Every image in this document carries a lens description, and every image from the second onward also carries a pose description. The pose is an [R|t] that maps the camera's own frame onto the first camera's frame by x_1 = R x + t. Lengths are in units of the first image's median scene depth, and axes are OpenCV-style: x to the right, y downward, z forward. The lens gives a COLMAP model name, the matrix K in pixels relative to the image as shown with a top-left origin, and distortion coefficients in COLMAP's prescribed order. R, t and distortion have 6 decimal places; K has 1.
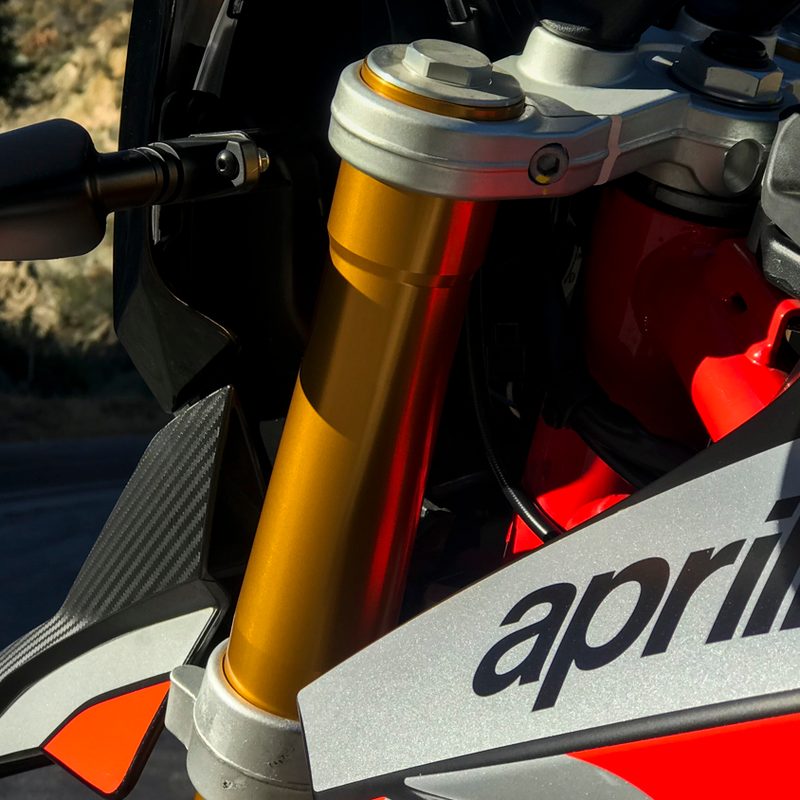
lens RADIAL K [[2337.4, 0, 400.0], [0, 2337.4, 400.0], [0, 0, 1]] dist [-0.216358, -0.389340]
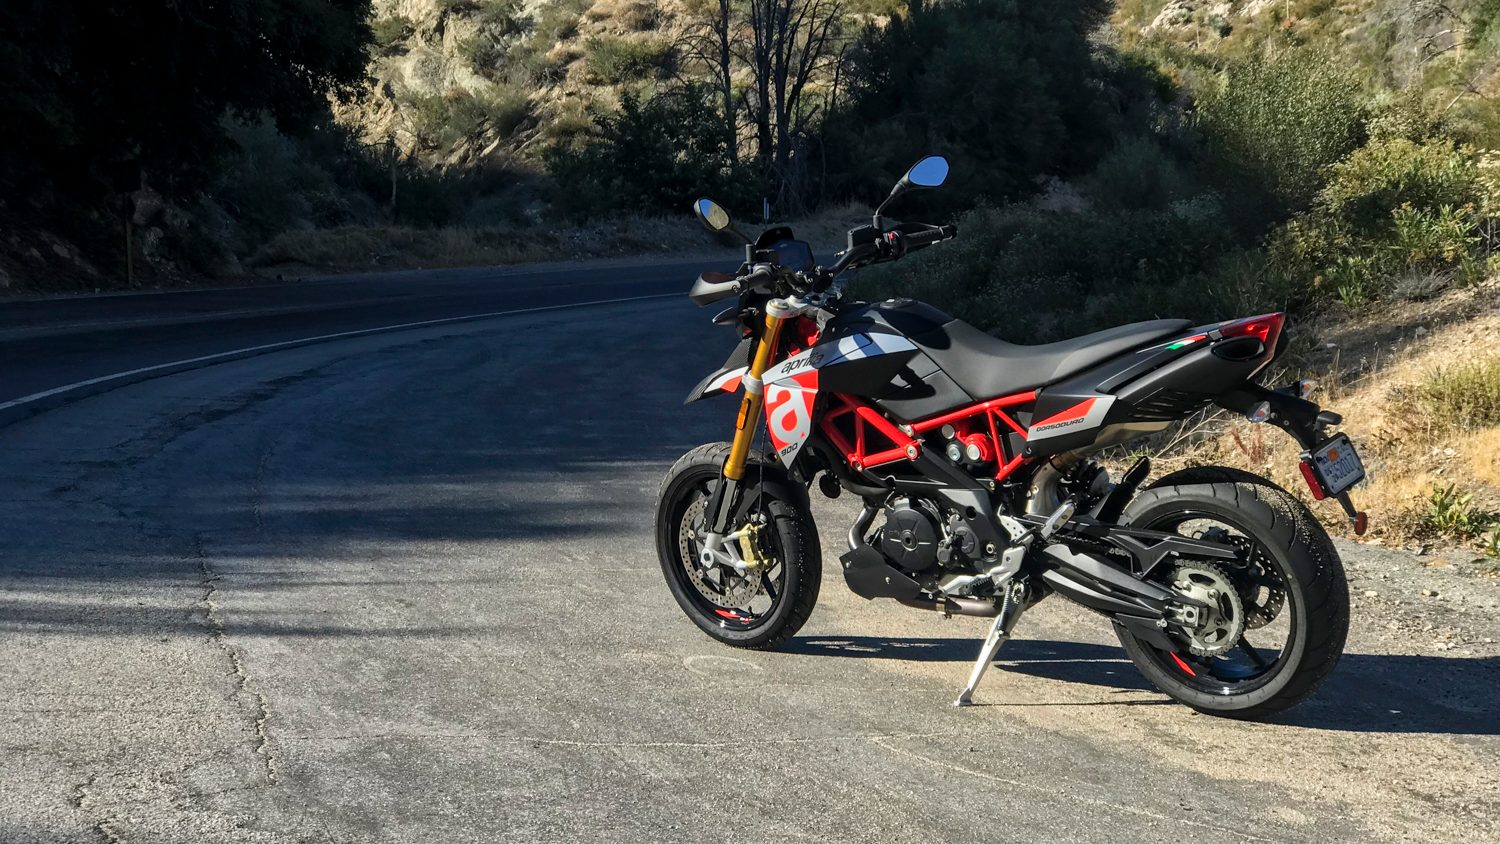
lens RADIAL K [[2505.7, 0, 750.0], [0, 2505.7, 422.0], [0, 0, 1]] dist [0.016319, 0.069049]
pose [[0.999881, 0.015202, -0.002473, -0.054941], [-0.014953, 0.996634, 0.080599, -0.400315], [0.003690, -0.080552, 0.996744, -7.377560]]
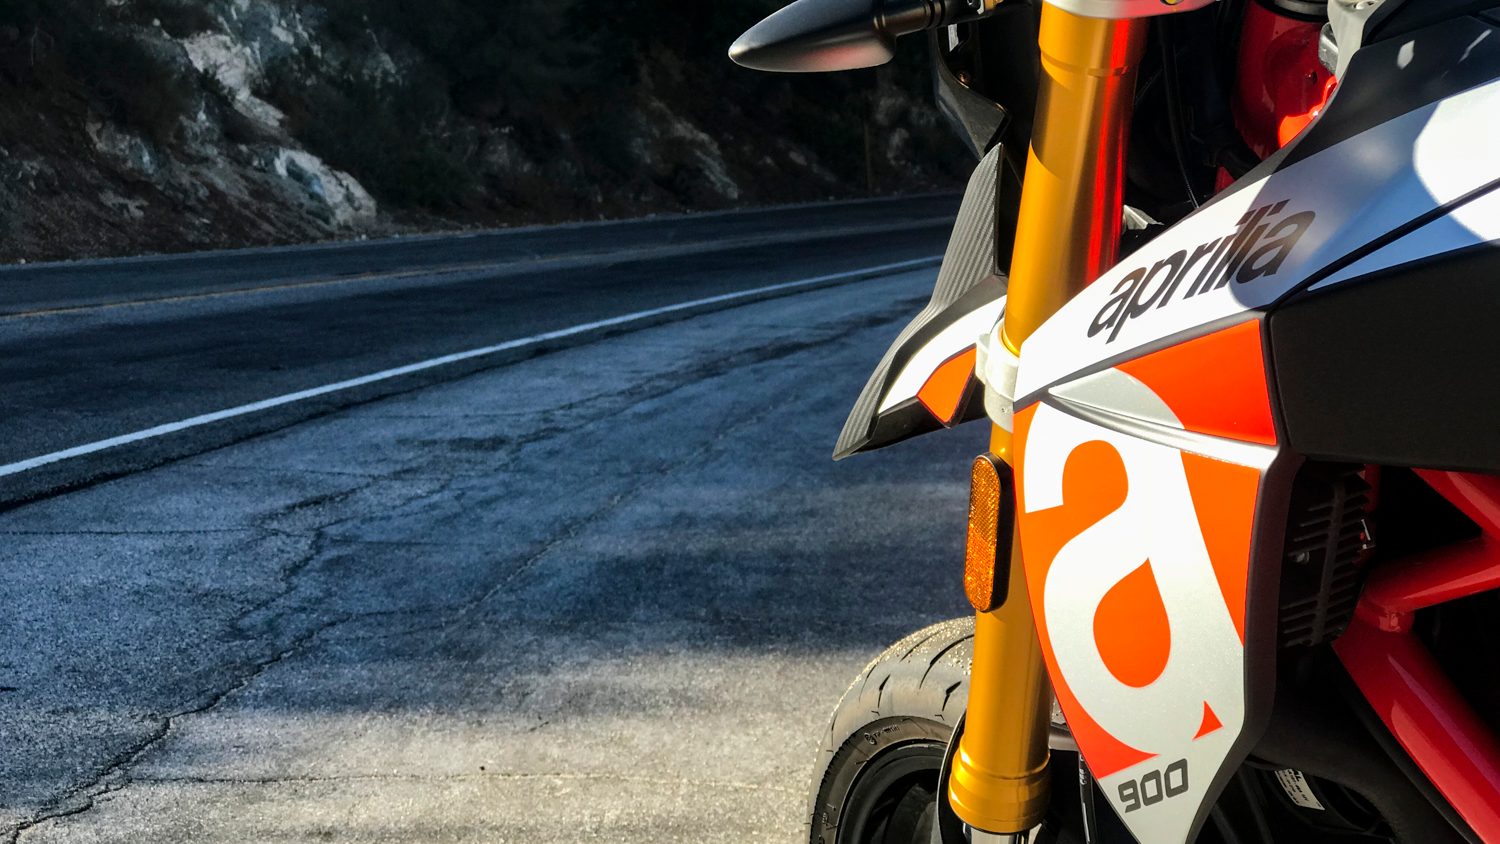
lens RADIAL K [[2505.7, 0, 750.0], [0, 2505.7, 422.0], [0, 0, 1]] dist [0.016319, 0.069049]
pose [[0.945717, 0.003446, -0.324972, 0.292506], [0.035854, 0.992734, 0.114865, -0.018719], [0.323007, -0.120282, 0.938722, -0.563832]]
